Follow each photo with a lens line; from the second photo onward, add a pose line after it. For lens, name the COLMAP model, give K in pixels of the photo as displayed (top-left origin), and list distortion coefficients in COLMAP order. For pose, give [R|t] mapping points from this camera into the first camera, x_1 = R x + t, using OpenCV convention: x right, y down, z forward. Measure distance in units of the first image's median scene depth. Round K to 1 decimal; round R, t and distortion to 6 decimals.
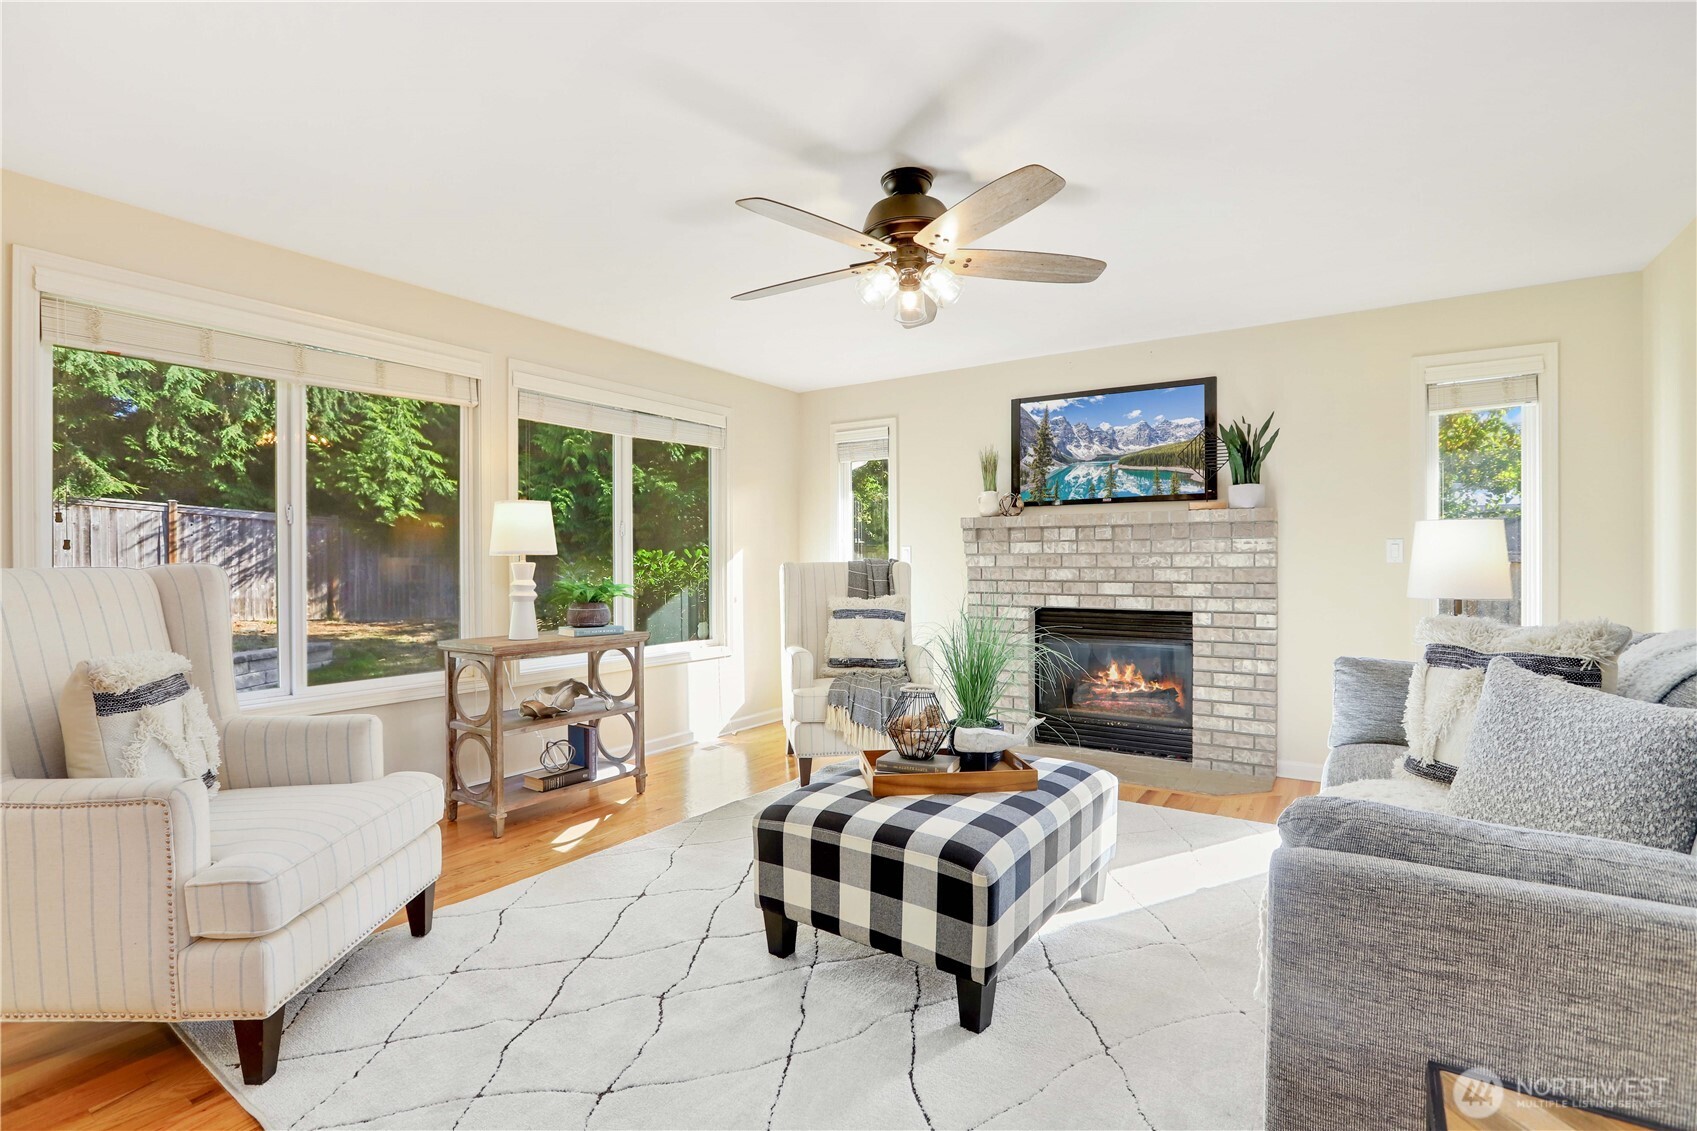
lens RADIAL K [[767.1, 0, 847.3], [0, 767.1, 567.9], [0, 0, 1]] dist [-0.036590, 0.009648]
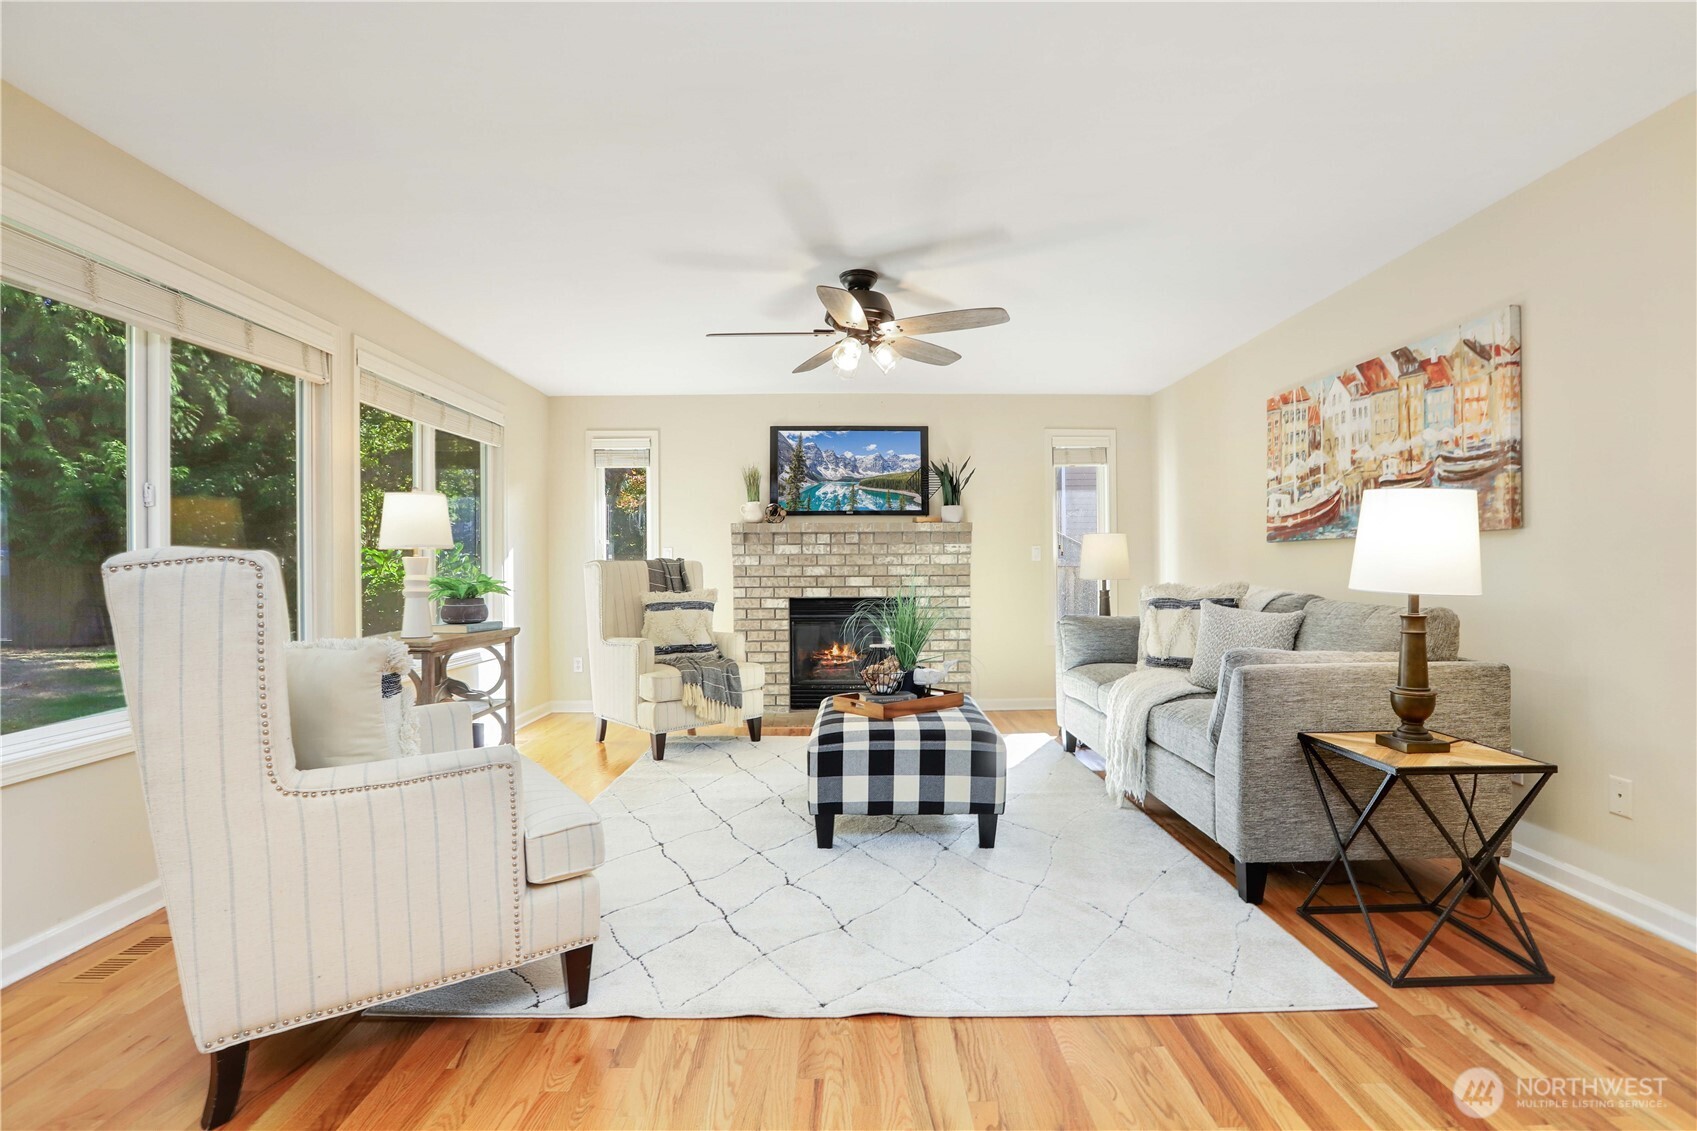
lens RADIAL K [[767.1, 0, 851.3], [0, 767.1, 567.4], [0, 0, 1]] dist [-0.036590, 0.009648]
pose [[0.828136, -0.001901, 0.560524, -0.395317], [0.007545, 0.999941, -0.007757, 0.013610], [-0.560476, 0.010654, 0.828102, -0.069223]]
